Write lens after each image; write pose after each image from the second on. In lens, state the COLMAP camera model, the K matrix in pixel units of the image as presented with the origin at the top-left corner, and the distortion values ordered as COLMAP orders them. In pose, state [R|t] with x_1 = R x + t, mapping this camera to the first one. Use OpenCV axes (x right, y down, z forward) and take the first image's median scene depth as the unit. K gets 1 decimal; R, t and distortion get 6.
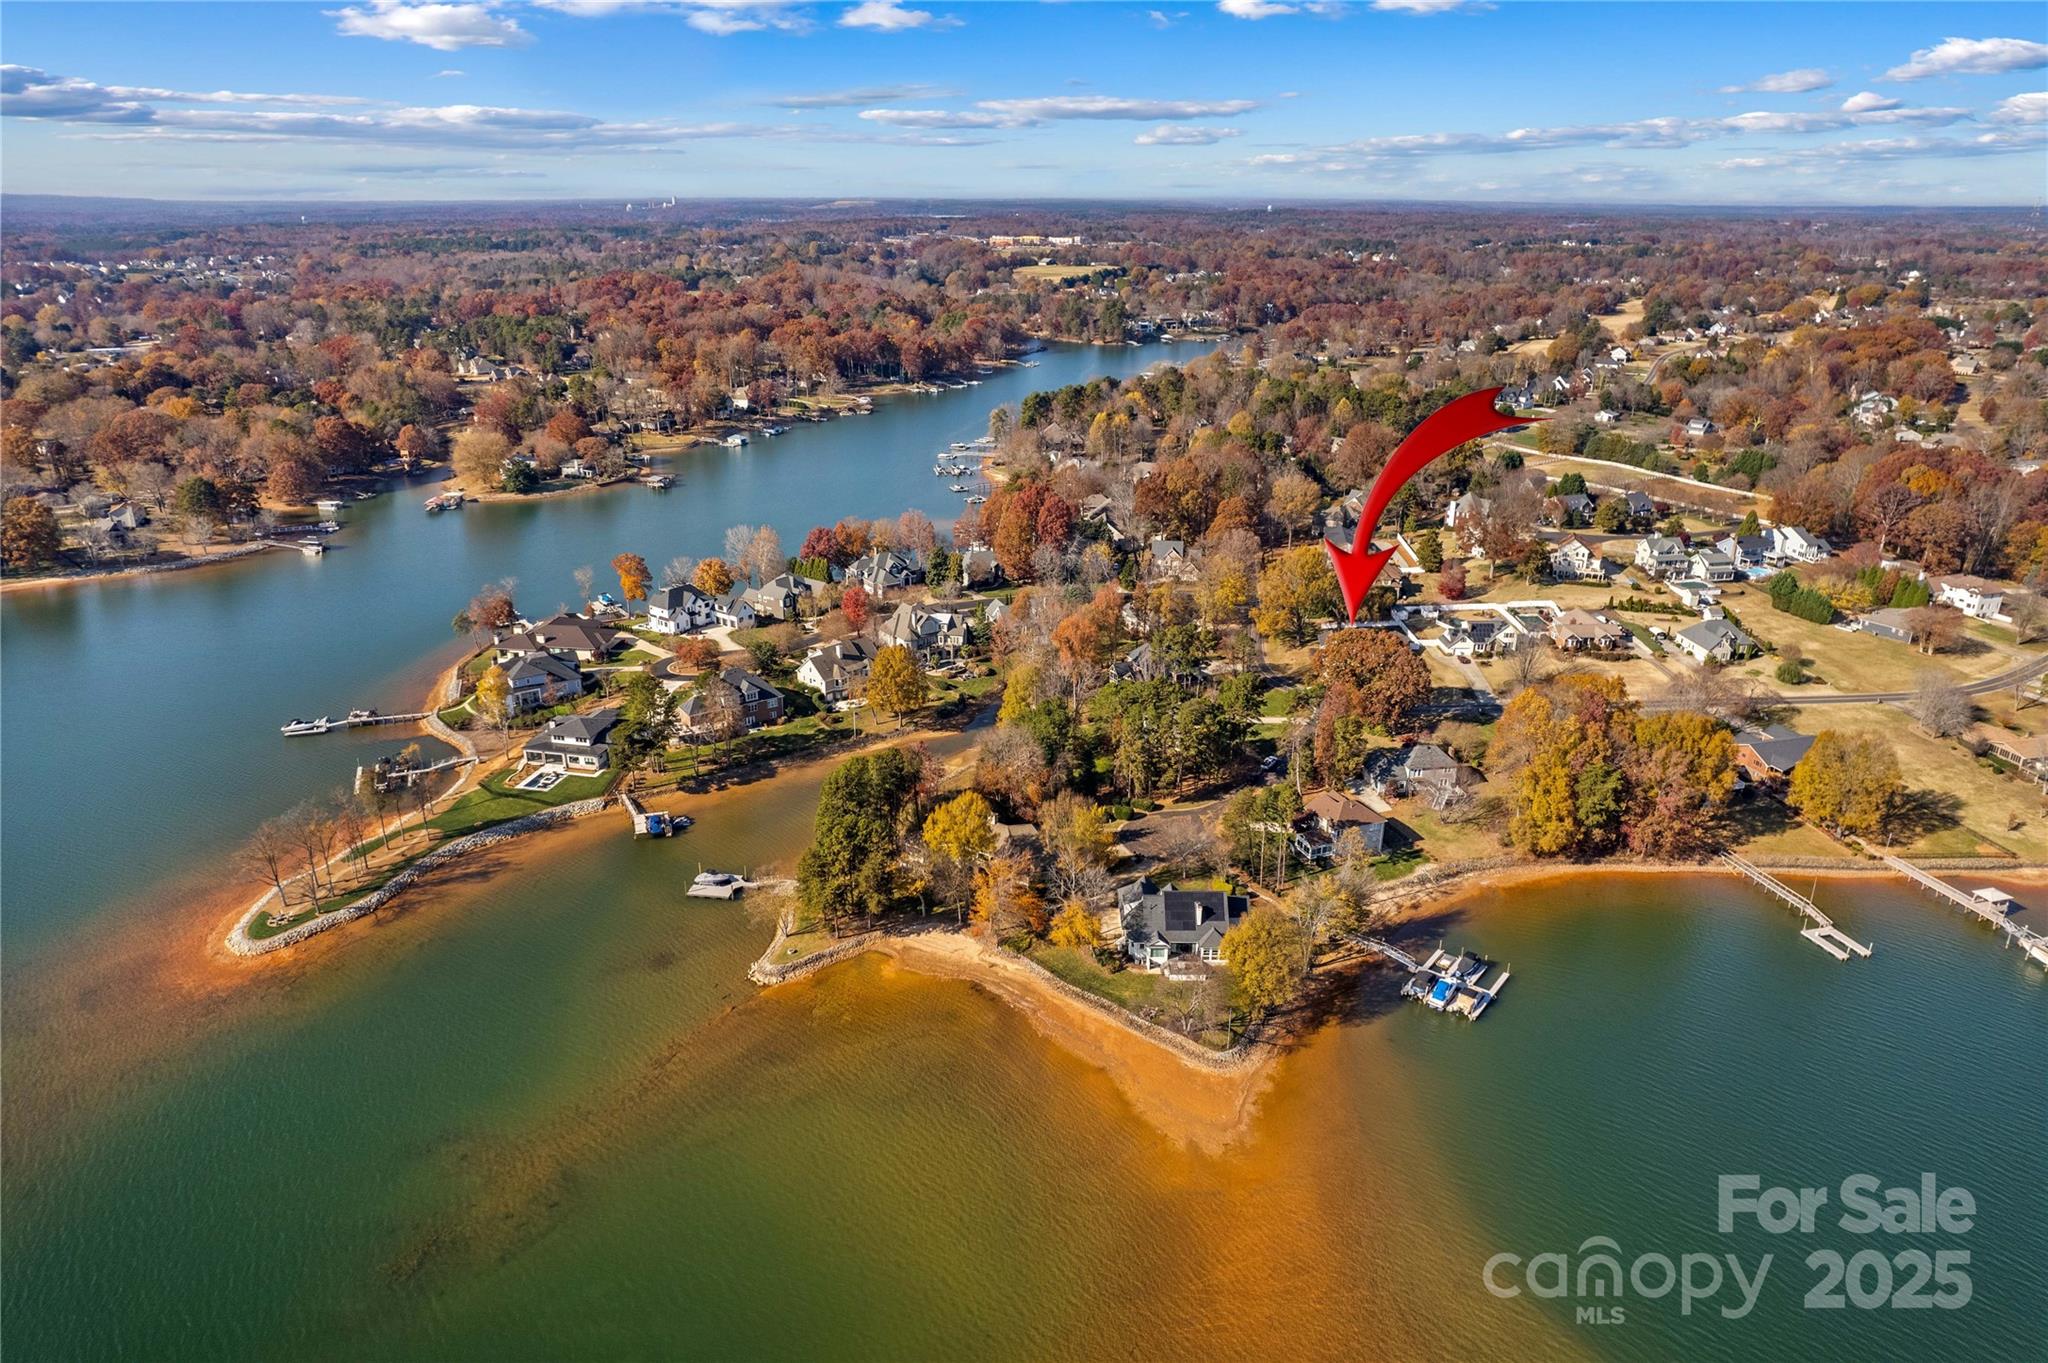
lens RADIAL K [[1301.1, 0, 1024.0], [0, 1301.1, 681.5], [0, 0, 1]] dist [-0.083038, 0.072069]
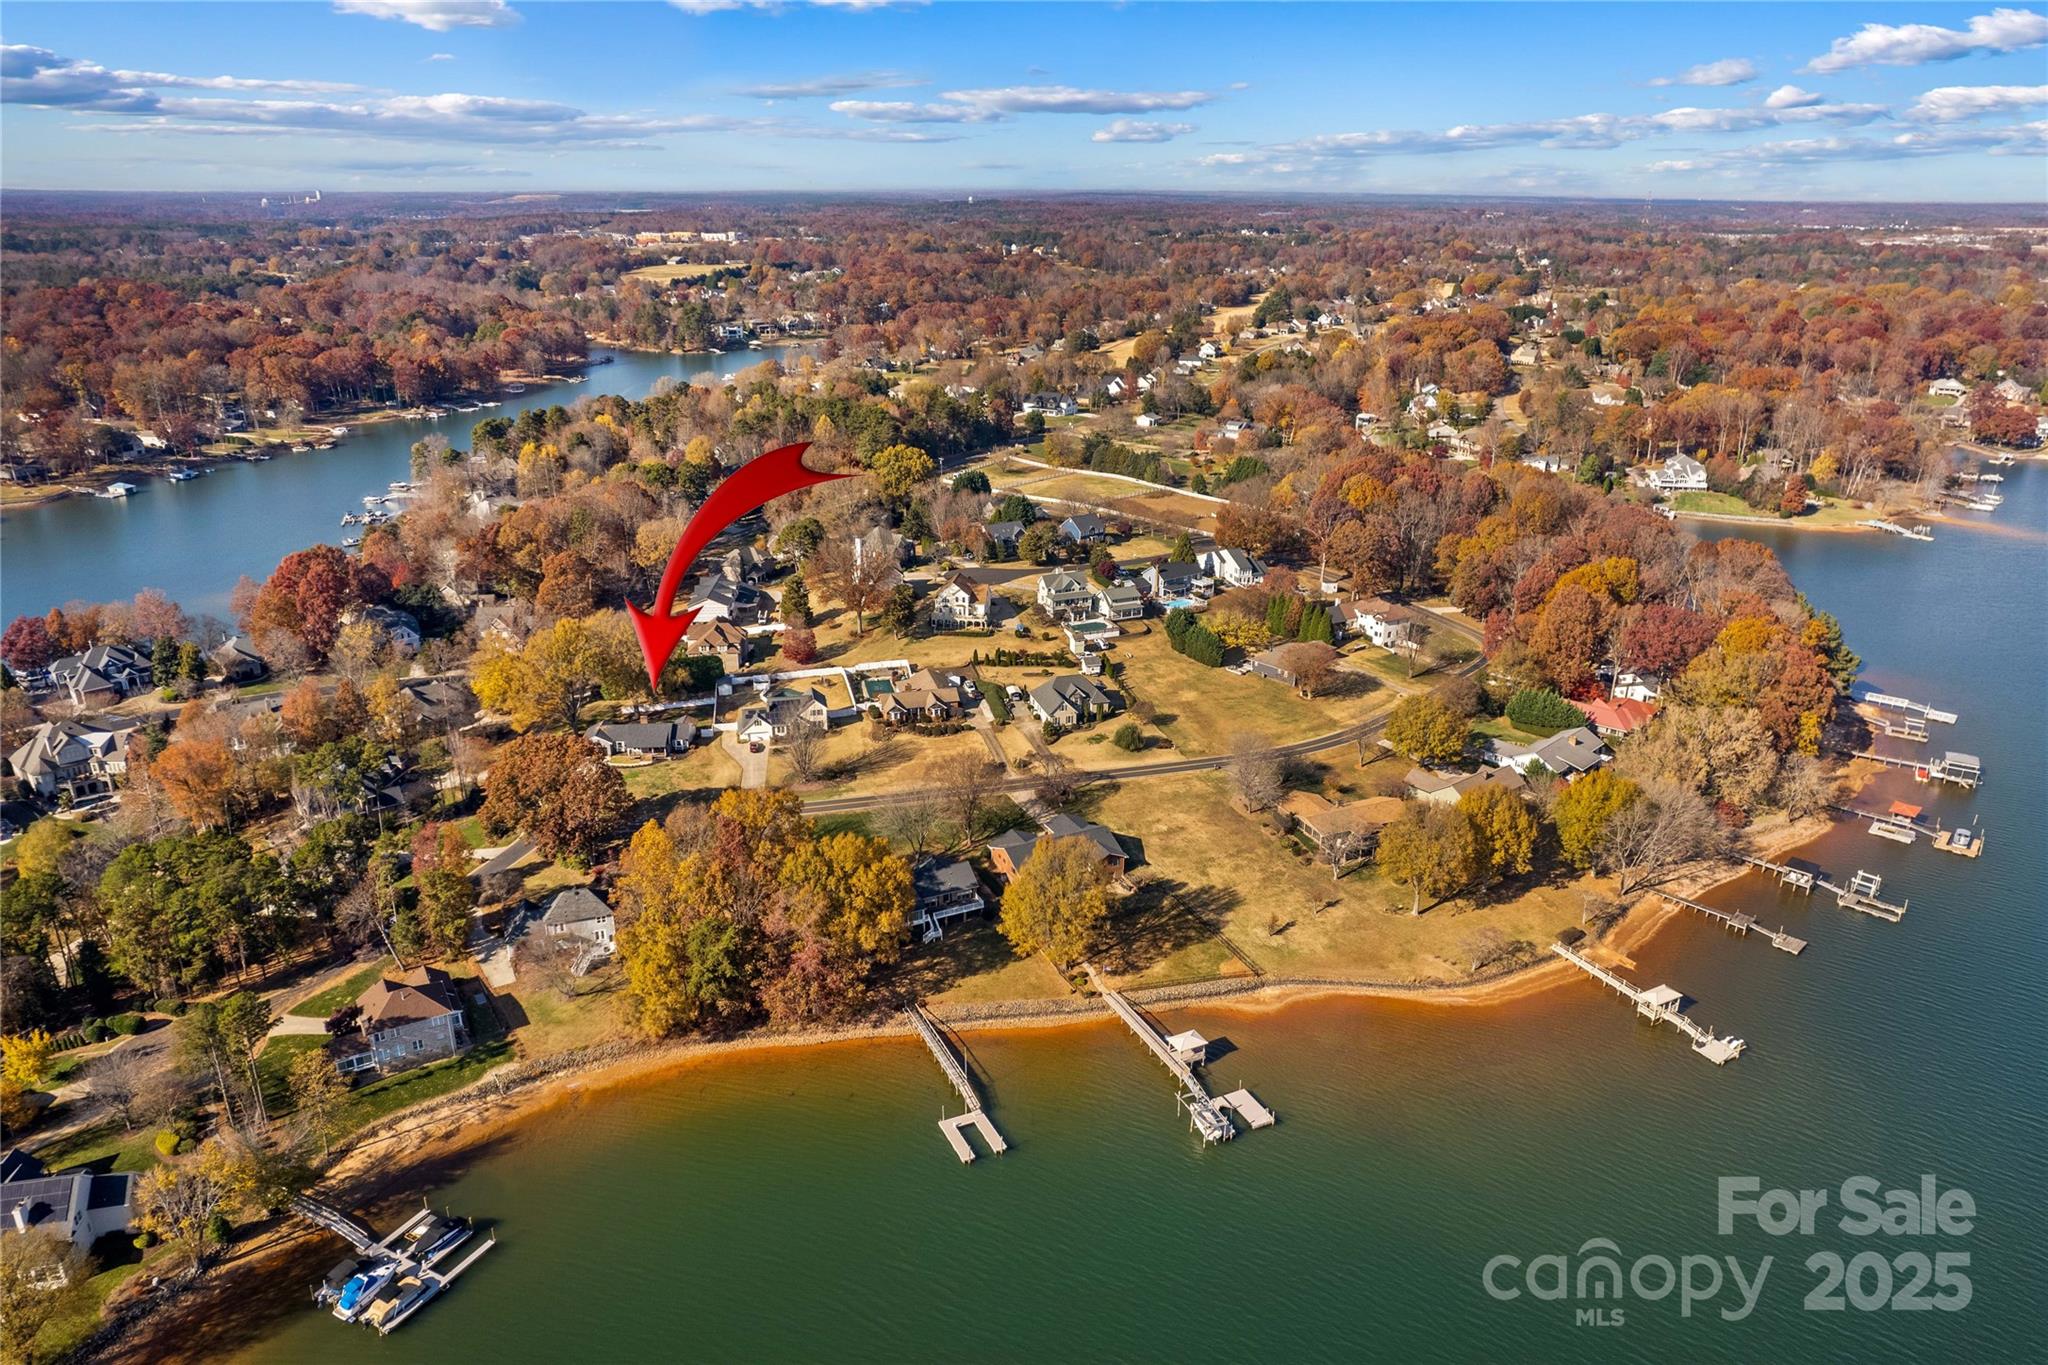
lens RADIAL K [[1353.7, 0, 1032.4], [0, 1353.7, 686.4], [0, 0, 1]] dist [-0.084307, 0.079194]
pose [[0.979136, -0.067613, 0.191627, 0.197011], [0.068381, 0.997656, 0.002612, -0.025822], [-0.191355, 0.010546, 0.981464, 0.065648]]
